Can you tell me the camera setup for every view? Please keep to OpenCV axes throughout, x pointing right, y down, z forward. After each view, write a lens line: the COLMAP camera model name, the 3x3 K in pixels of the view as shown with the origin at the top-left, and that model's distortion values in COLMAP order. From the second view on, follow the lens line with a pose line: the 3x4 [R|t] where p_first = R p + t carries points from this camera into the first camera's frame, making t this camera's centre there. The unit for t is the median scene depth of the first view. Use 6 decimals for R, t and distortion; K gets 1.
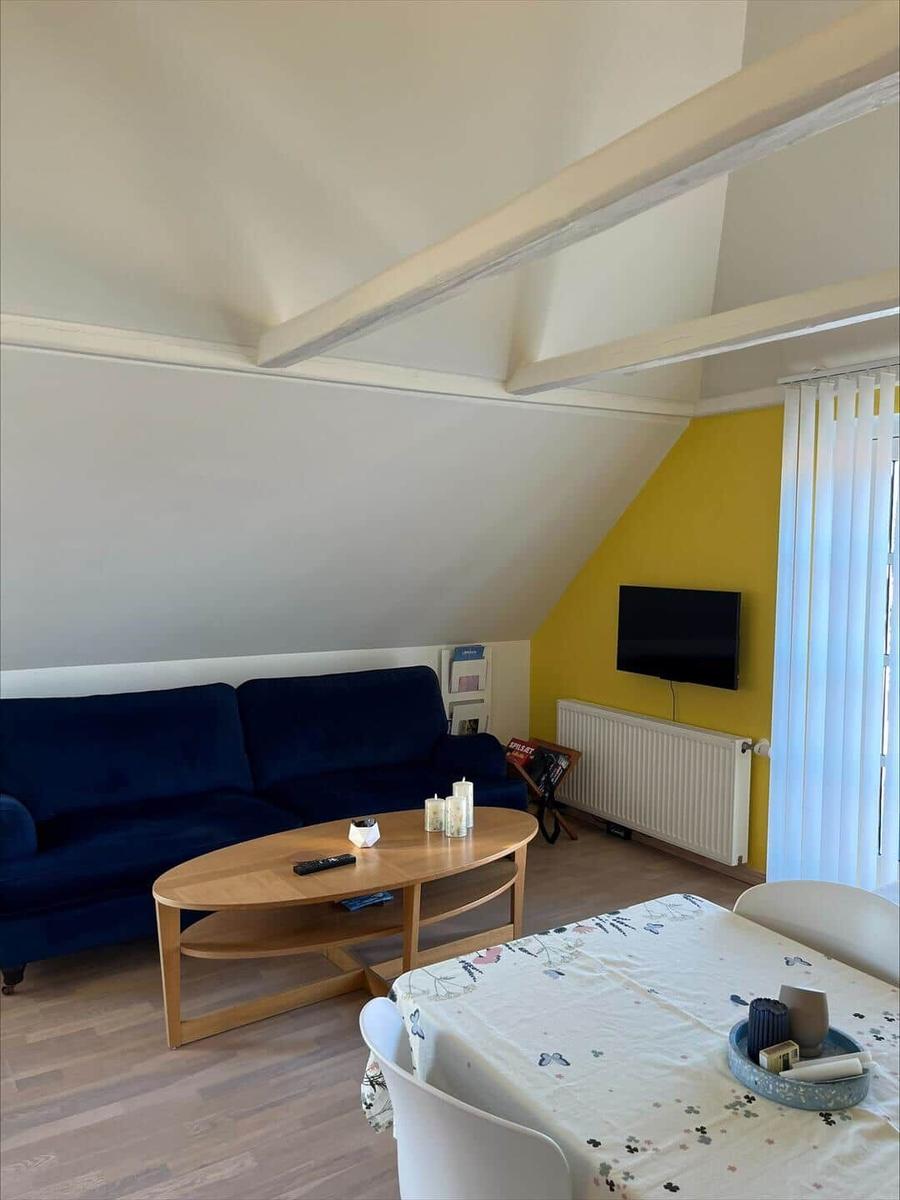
lens RADIAL K [[907.1, 0, 450.0], [0, 907.1, 600.0], [0, 0, 1]] dist [0.001329, 0.000978]
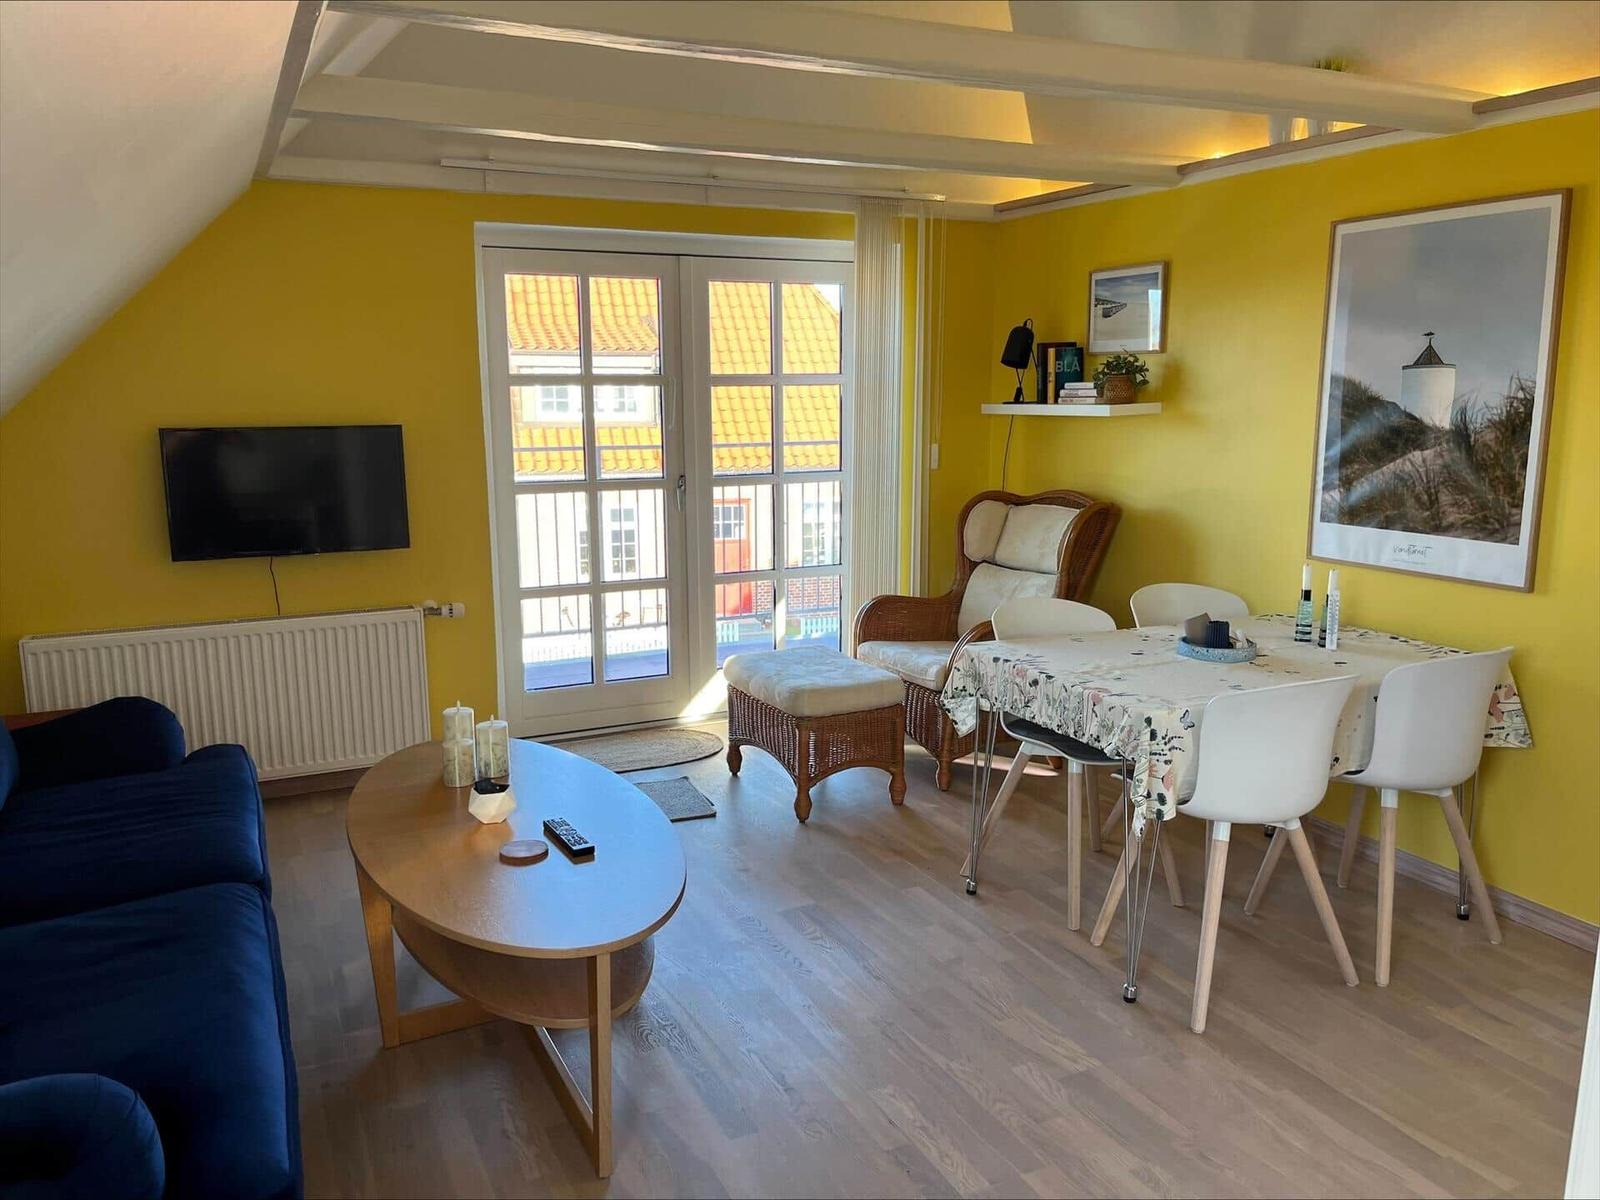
lens RADIAL K [[1209.5, 0, 803.5], [0, 1209.5, 618.3], [0, 0, 1]] dist [0.001329, 0.000978]
pose [[0.126089, -0.198385, 0.971980, -0.638597], [0.065270, 0.979336, 0.191419, -0.019276], [-0.989869, 0.039306, 0.136432, 0.464785]]
